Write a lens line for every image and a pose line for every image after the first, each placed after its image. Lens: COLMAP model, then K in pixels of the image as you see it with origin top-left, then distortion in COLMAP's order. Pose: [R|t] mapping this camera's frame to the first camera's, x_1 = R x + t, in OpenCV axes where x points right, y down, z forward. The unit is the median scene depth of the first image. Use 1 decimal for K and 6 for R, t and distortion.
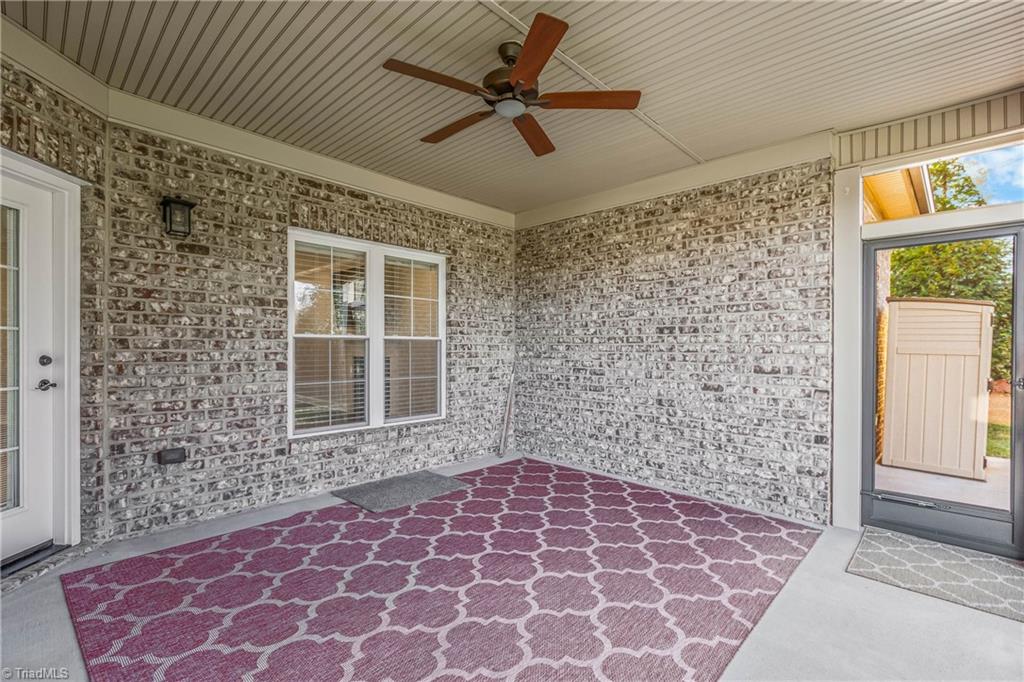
lens RADIAL K [[465.4, 0, 508.2], [0, 465.4, 352.0], [0, 0, 1]] dist [0.002735, -0.000657]
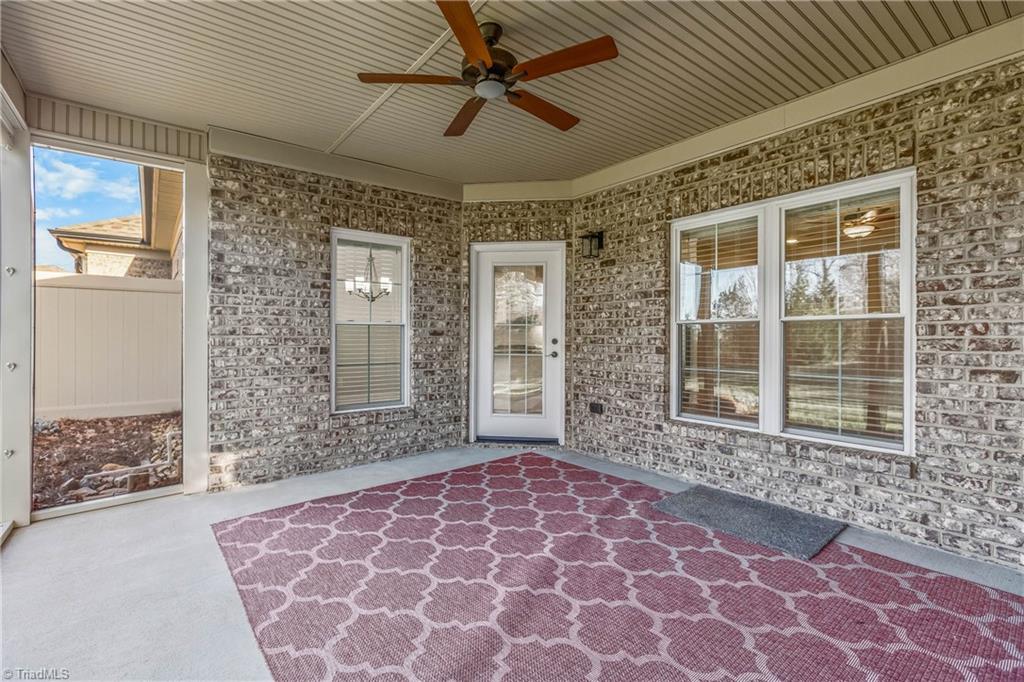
lens RADIAL K [[465.4, 0, 506.9], [0, 465.4, 336.1], [0, 0, 1]] dist [0.002735, -0.000657]
pose [[-0.145252, -0.005808, -0.989378, 0.699078], [-0.008926, 0.999950, -0.004559, 0.005792], [0.989354, 0.008169, -0.145297, 0.846579]]
